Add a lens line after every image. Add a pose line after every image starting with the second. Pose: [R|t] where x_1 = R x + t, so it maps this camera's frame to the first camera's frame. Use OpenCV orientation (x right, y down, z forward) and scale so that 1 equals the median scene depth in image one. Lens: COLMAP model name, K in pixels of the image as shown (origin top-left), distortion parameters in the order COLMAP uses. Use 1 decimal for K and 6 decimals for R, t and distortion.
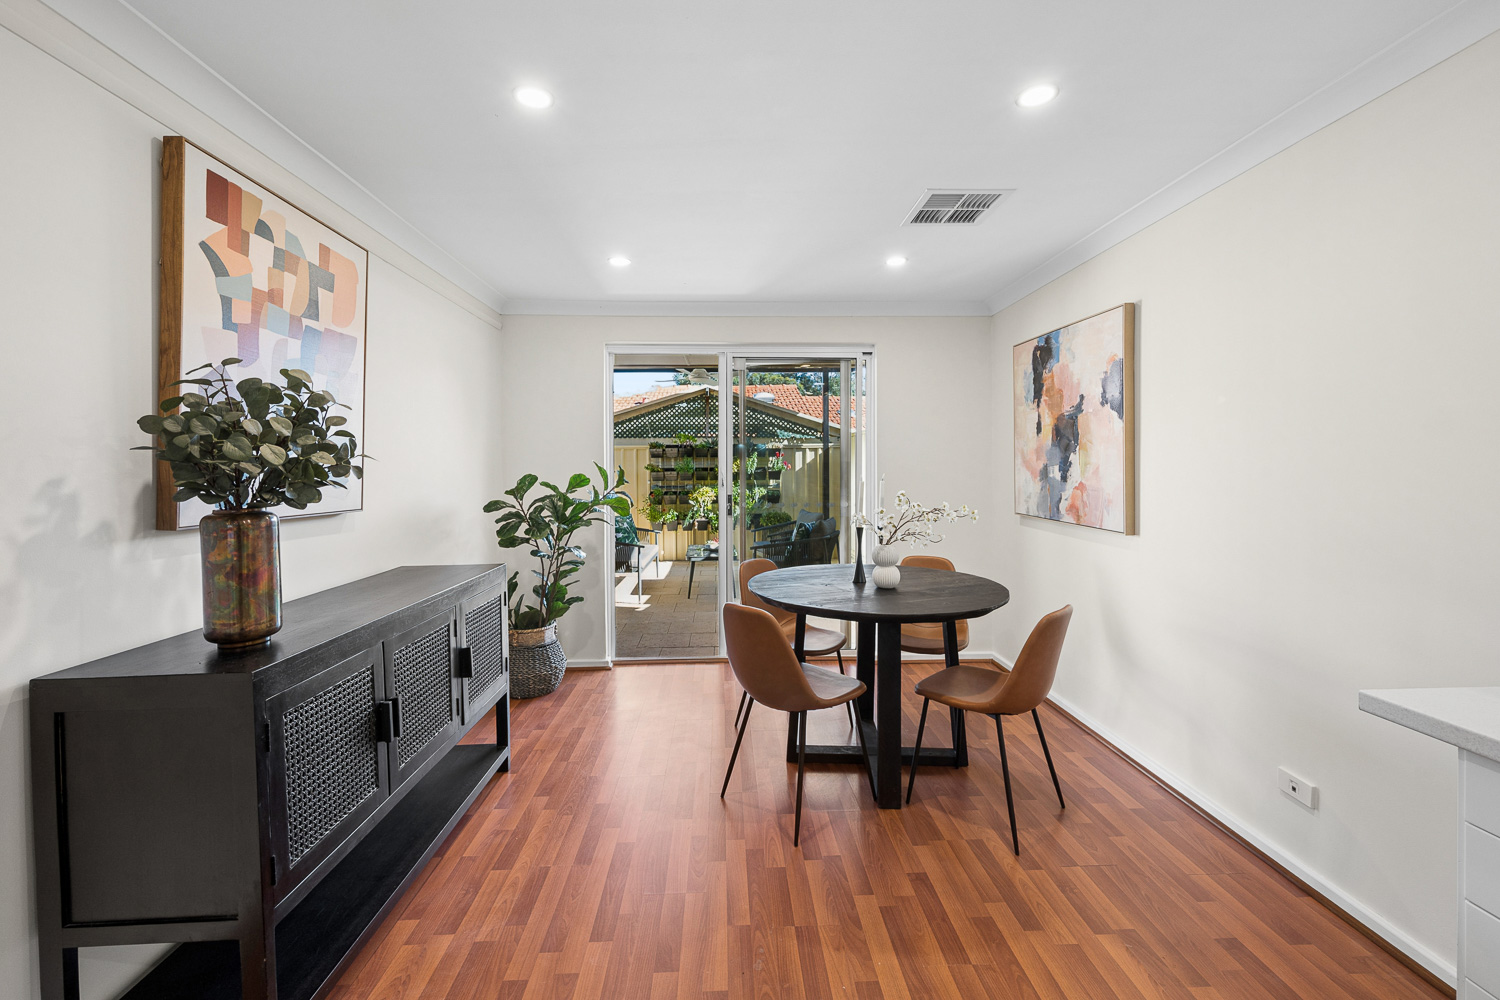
lens RADIAL K [[608.7, 0, 758.4], [0, 608.7, 473.2], [0, 0, 1]] dist [-0.001154, -0.000669]
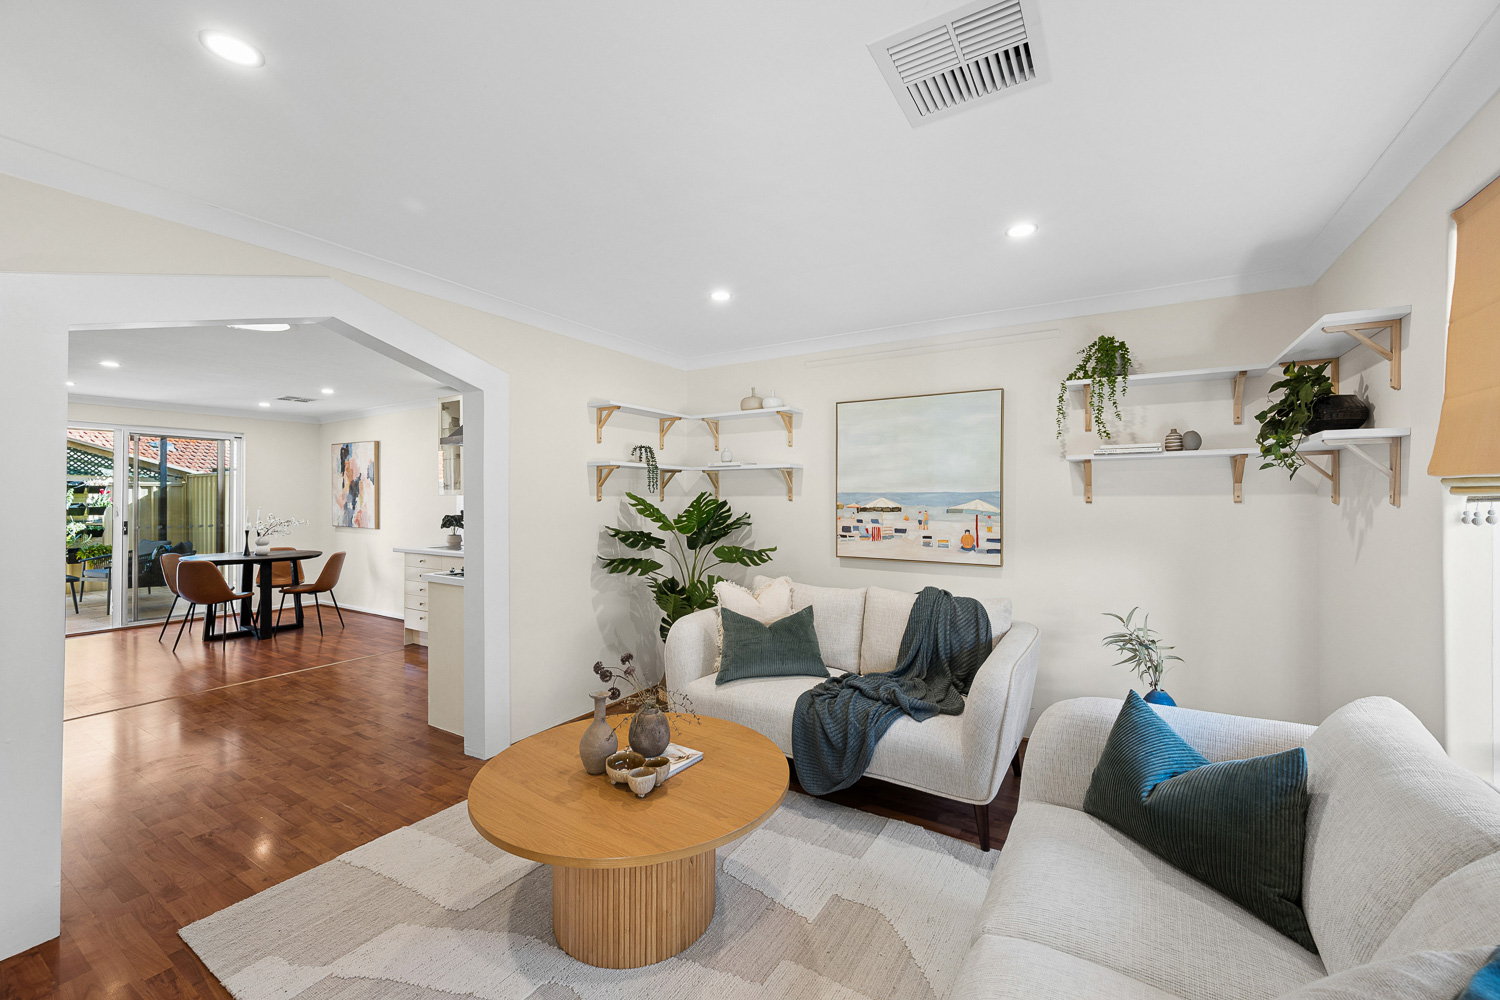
lens RADIAL K [[608.7, 0, 749.0], [0, 608.7, 497.2], [0, 0, 1]] dist [-0.001154, -0.000669]
pose [[0.582798, 0.008350, 0.812574, -0.478812], [0.007747, 0.999845, -0.015830, 0.014201], [-0.812580, 0.015521, 0.582643, -1.501883]]
